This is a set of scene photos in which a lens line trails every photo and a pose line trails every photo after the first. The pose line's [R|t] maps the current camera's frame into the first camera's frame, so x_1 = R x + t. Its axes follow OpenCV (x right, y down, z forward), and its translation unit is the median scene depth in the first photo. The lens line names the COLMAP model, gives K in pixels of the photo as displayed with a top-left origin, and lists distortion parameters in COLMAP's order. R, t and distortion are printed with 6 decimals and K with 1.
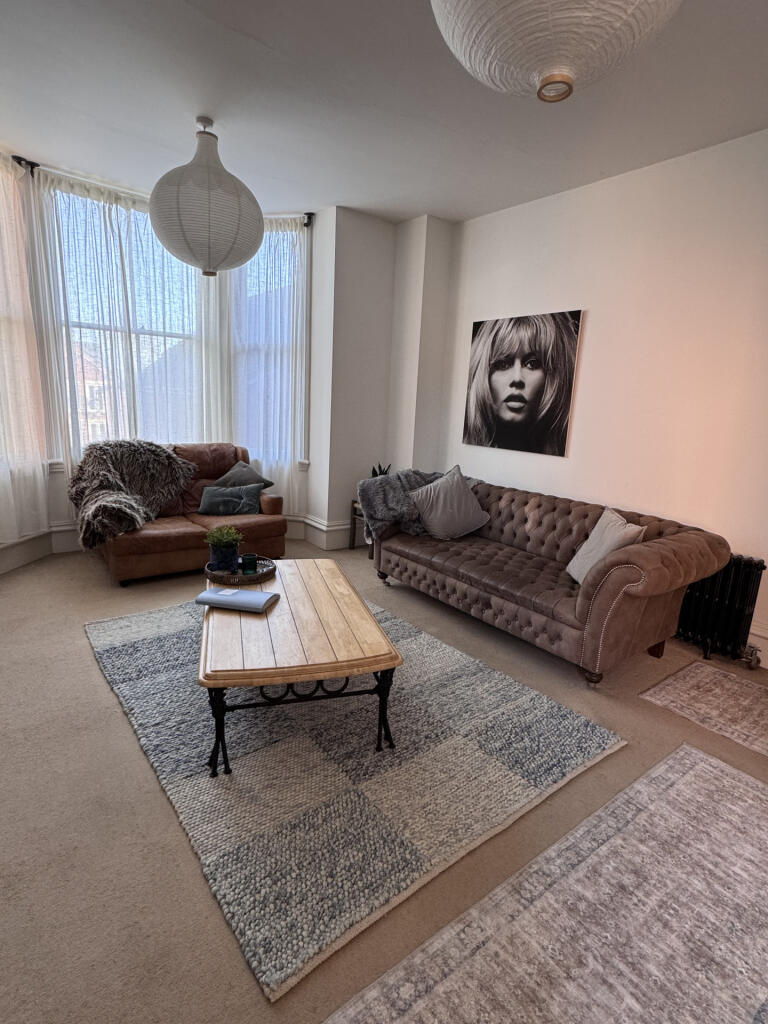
lens RADIAL K [[518.1, 0, 381.9], [0, 518.1, 512.6], [0, 0, 1]] dist [0.002199, 0.000609]
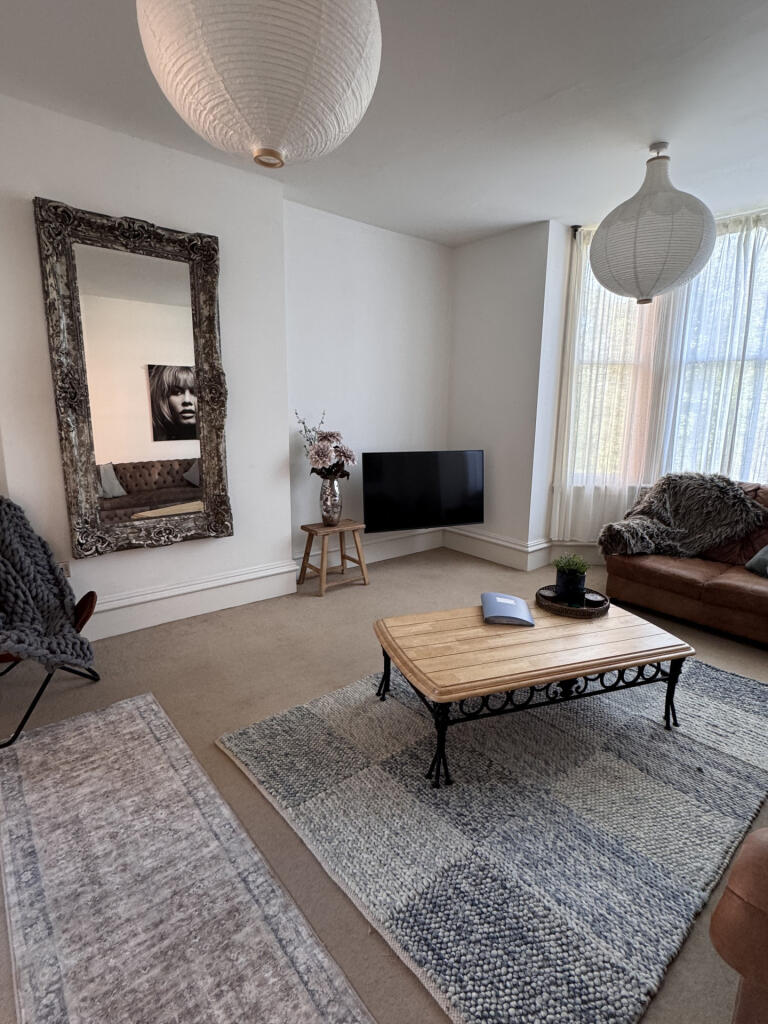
lens RADIAL K [[518.1, 0, 381.9], [0, 518.1, 512.6], [0, 0, 1]] dist [0.002199, 0.000609]
pose [[0.043587, 0.149444, -0.987809, 1.107259], [-0.227573, 0.964240, 0.135837, -0.174168], [0.972785, 0.218878, 0.076038, 0.912573]]
